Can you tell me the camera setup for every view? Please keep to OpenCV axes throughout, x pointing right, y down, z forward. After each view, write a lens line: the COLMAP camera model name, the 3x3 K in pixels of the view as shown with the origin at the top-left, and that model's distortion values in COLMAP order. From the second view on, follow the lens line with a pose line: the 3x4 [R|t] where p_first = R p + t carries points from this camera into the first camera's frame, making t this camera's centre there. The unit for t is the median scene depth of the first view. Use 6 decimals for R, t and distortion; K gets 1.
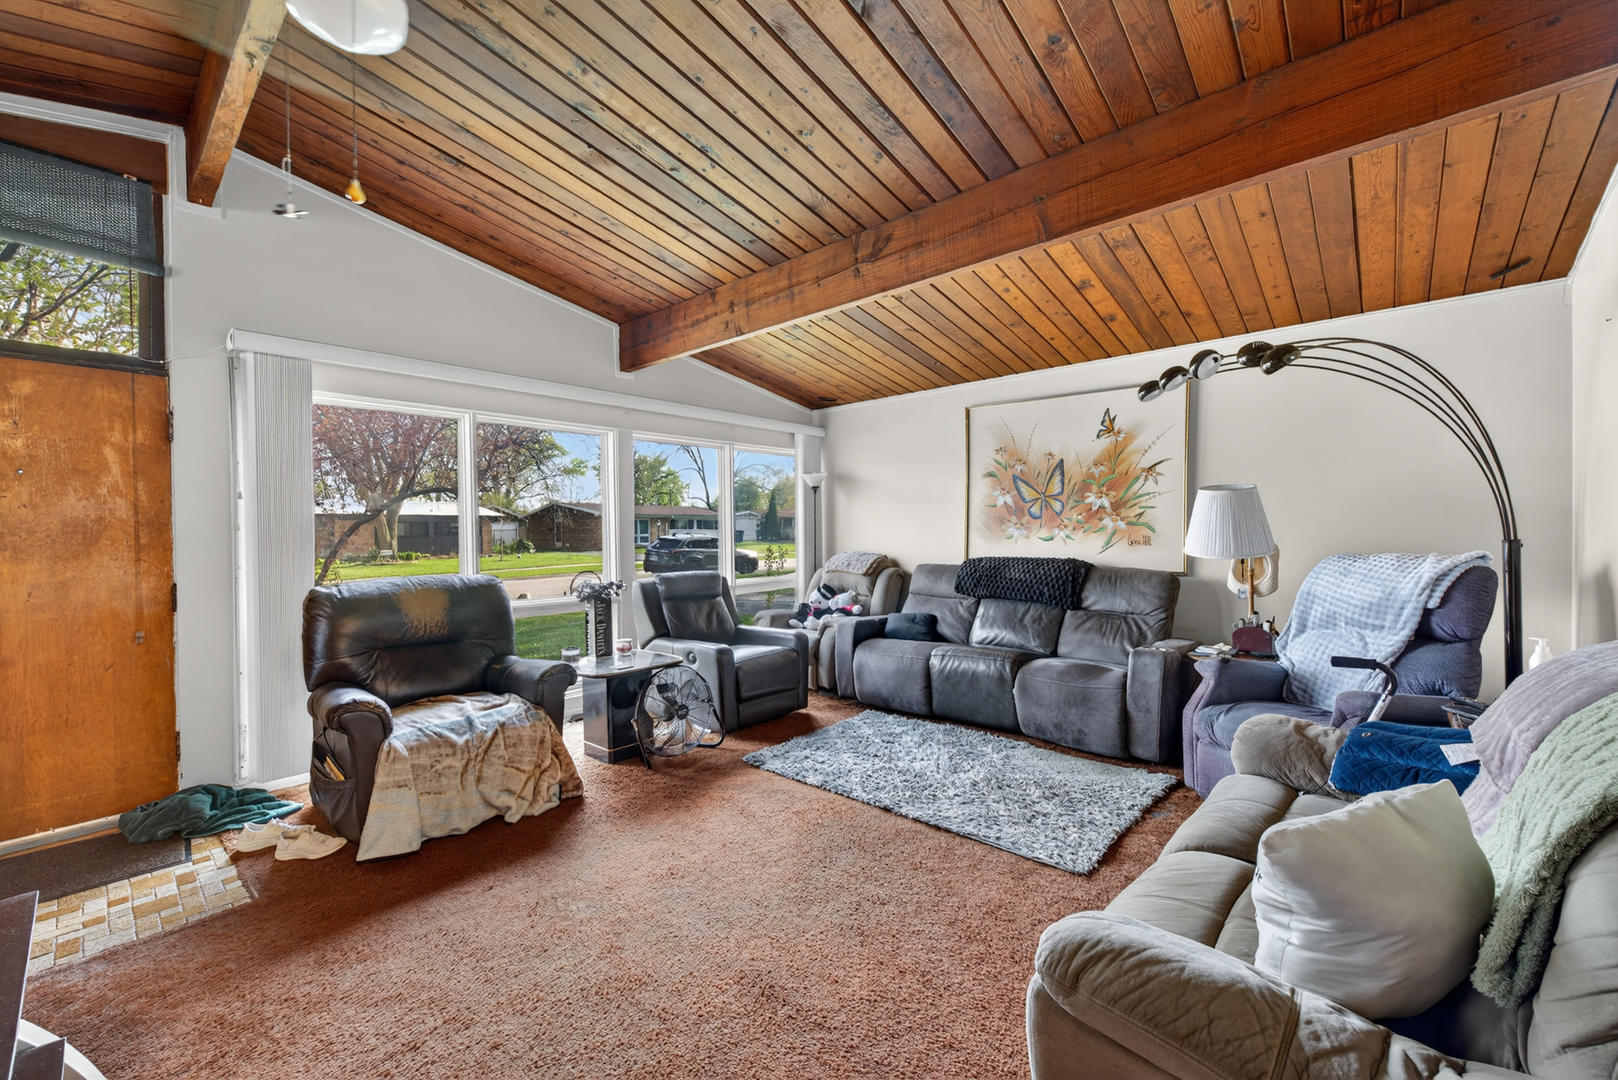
lens RADIAL K [[645.5, 0, 804.7], [0, 645.5, 536.7], [0, 0, 1]] dist [0.000687, -0.000025]
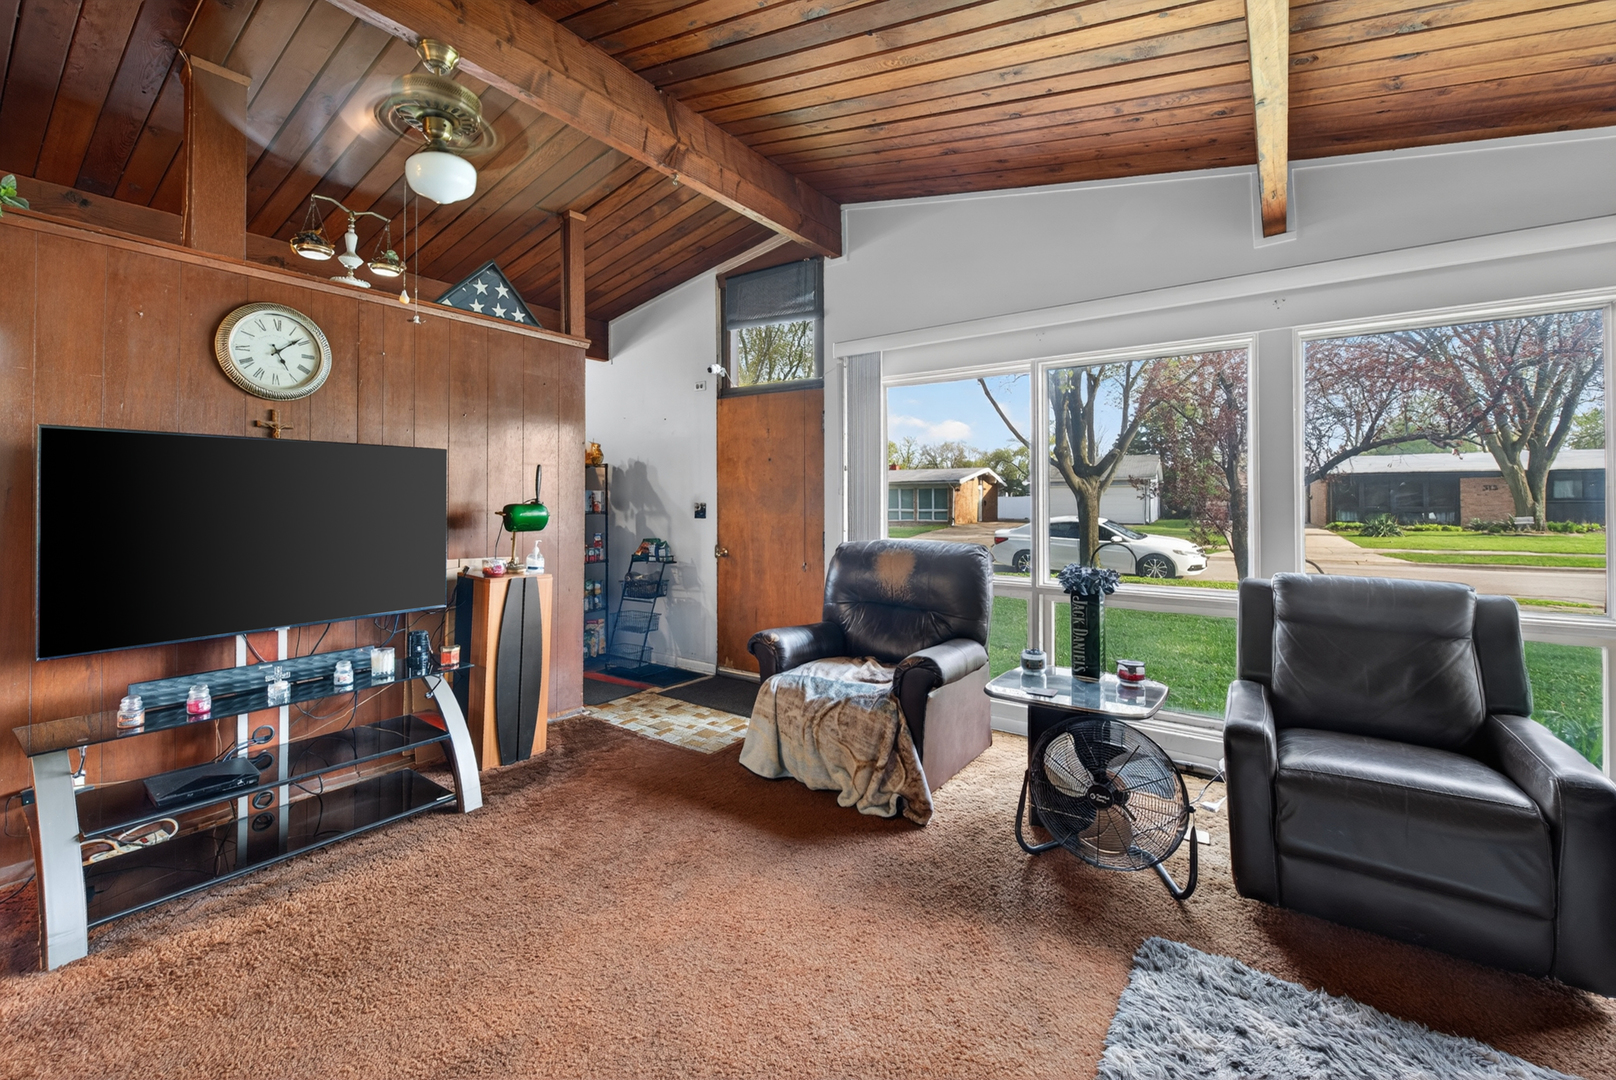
lens RADIAL K [[676.0, 0, 801.3], [0, 676.0, 489.6], [0, 0, 1]] dist [0.000835, -0.000365]
pose [[0.106603, -0.001118, -0.994301, 0.365858], [-0.009309, 0.999954, -0.002123, -0.011588], [0.994258, 0.009483, 0.106588, 0.581407]]
